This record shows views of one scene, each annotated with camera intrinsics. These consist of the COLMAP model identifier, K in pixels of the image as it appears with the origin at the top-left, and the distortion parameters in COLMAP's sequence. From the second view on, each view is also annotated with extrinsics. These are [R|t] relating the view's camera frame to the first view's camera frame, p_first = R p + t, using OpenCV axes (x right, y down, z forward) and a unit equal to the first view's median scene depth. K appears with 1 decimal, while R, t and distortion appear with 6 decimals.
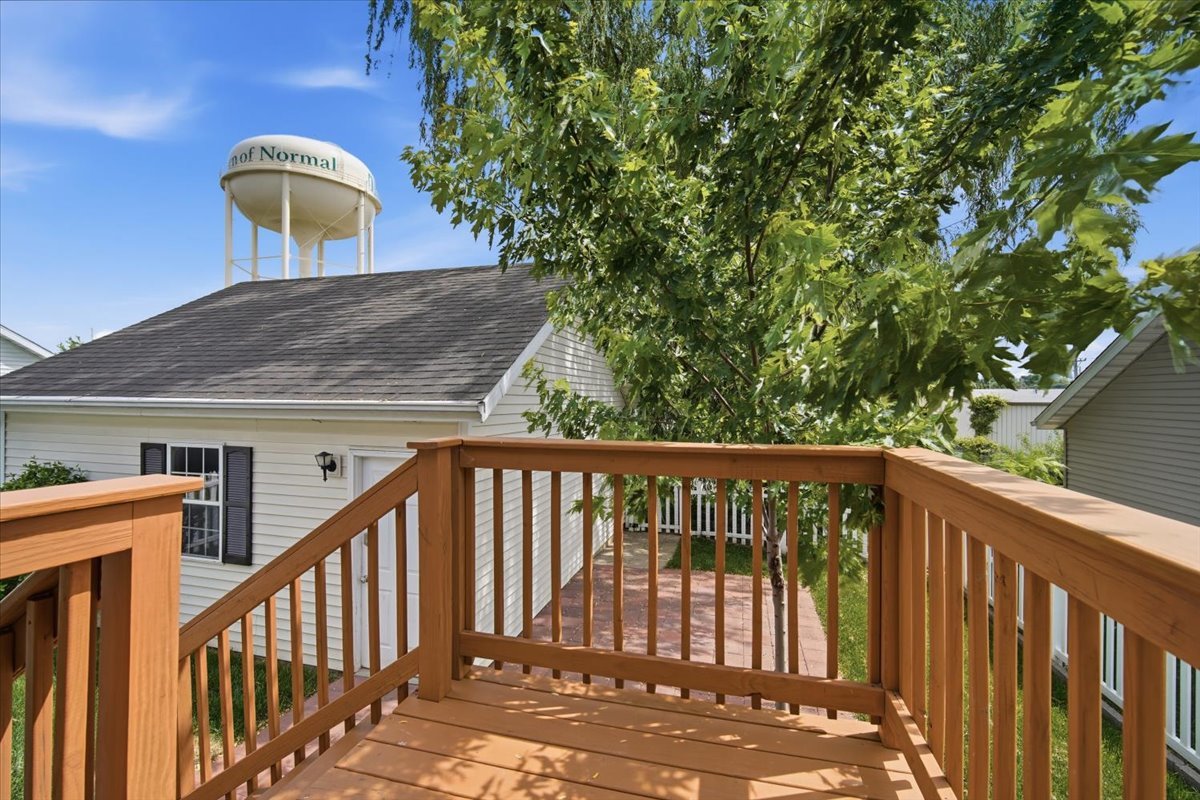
lens RADIAL K [[523.5, 0, 596.8], [0, 523.5, 398.0], [0, 0, 1]] dist [-0.001725, 0.001352]
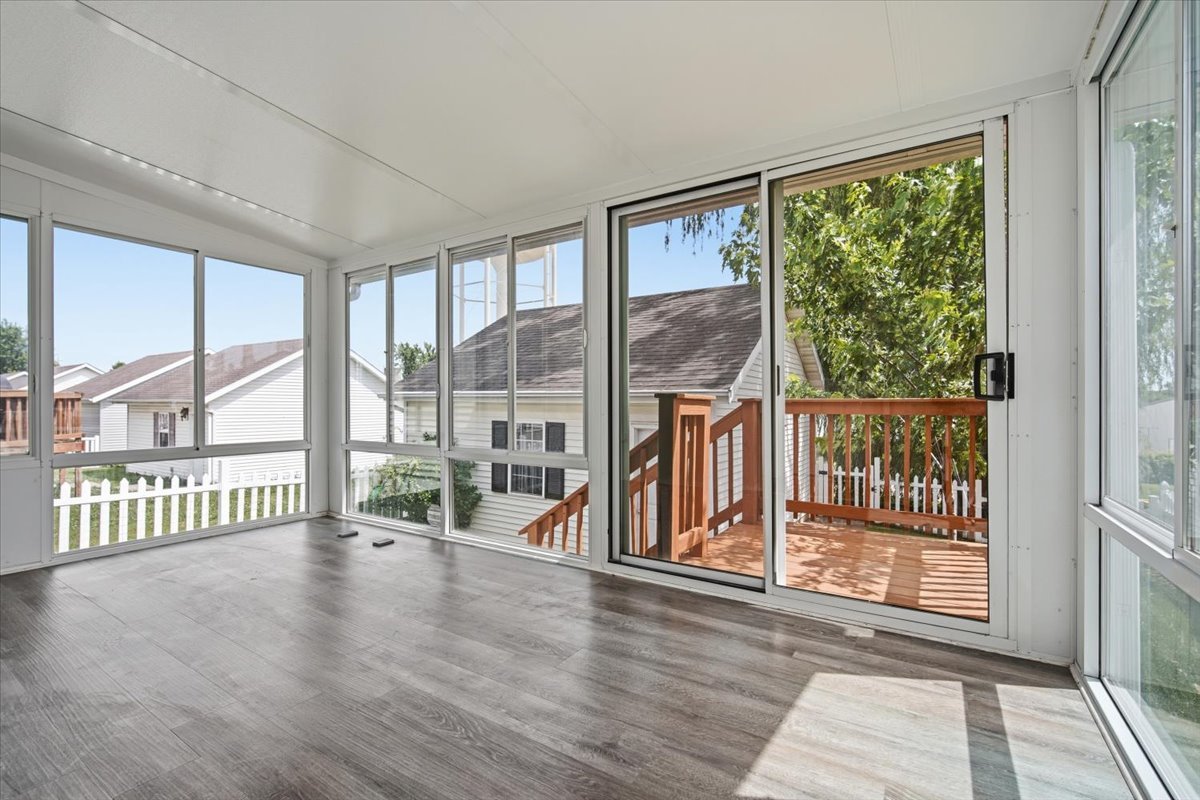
lens RADIAL K [[523.5, 0, 603.6], [0, 523.5, 402.8], [0, 0, 1]] dist [-0.001725, 0.001352]
pose [[0.952486, 0.000493, -0.304582, -0.083386], [-0.001470, 0.999994, -0.002977, 0.038797], [0.304579, 0.003283, 0.952481, -0.420716]]
